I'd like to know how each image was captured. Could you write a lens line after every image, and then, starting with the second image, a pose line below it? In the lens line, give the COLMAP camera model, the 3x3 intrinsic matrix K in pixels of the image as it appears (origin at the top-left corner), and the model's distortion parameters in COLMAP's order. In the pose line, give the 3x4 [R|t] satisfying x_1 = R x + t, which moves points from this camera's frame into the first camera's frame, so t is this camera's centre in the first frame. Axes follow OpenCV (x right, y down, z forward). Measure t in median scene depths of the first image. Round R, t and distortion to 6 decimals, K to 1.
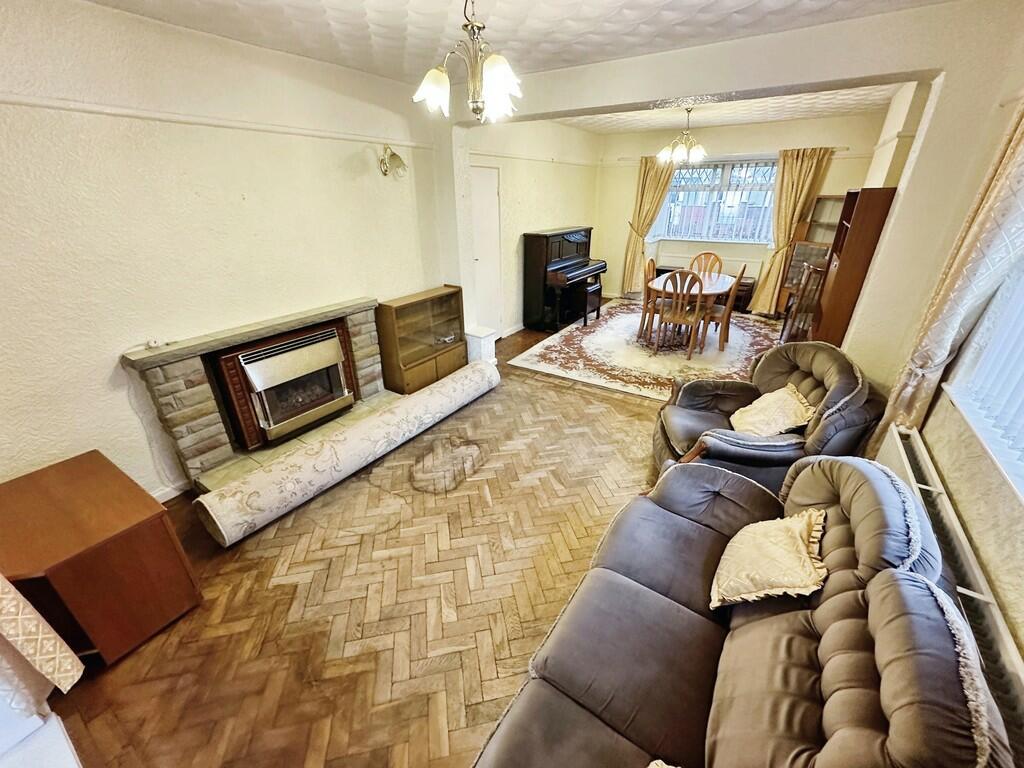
lens RADIAL K [[407.3, 0, 512.8], [0, 407.3, 387.2], [0, 0, 1]] dist [0.000333, 0.000085]
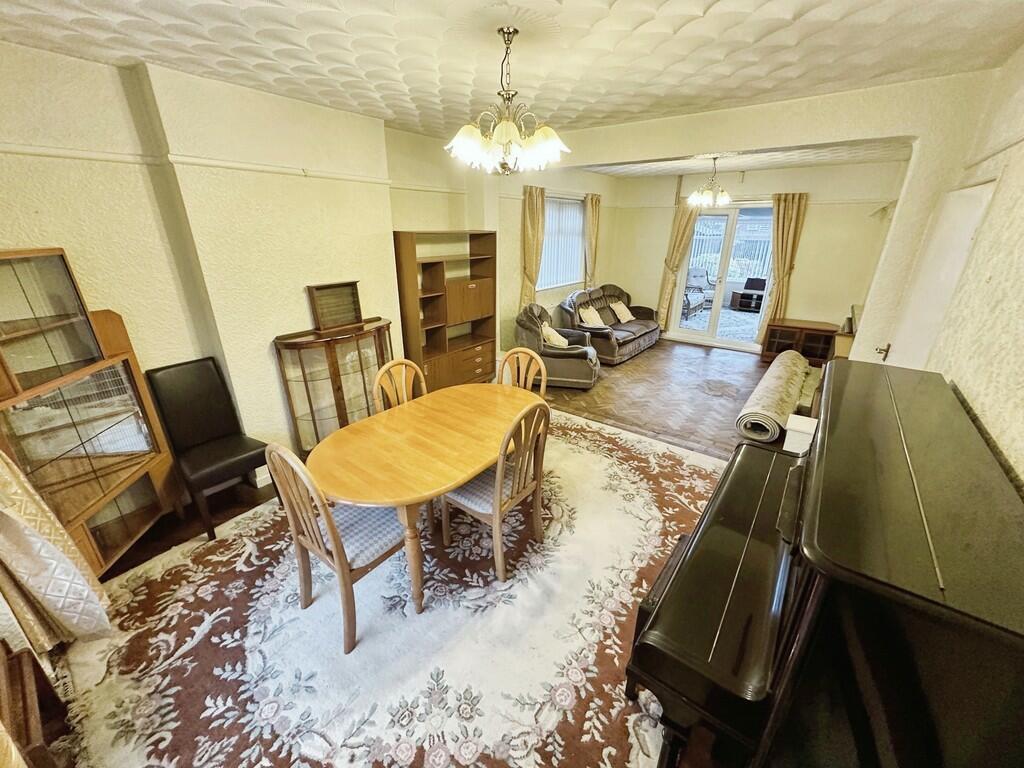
lens RADIAL K [[407.3, 0, 510.4], [0, 407.3, 385.4], [0, 0, 1]] dist [0.000333, 0.000085]
pose [[-0.996432, -0.025050, 0.080593, 0.384119], [0.041257, 0.688477, 0.724084, -0.723551], [-0.073625, 0.724825, -0.684987, 1.486775]]
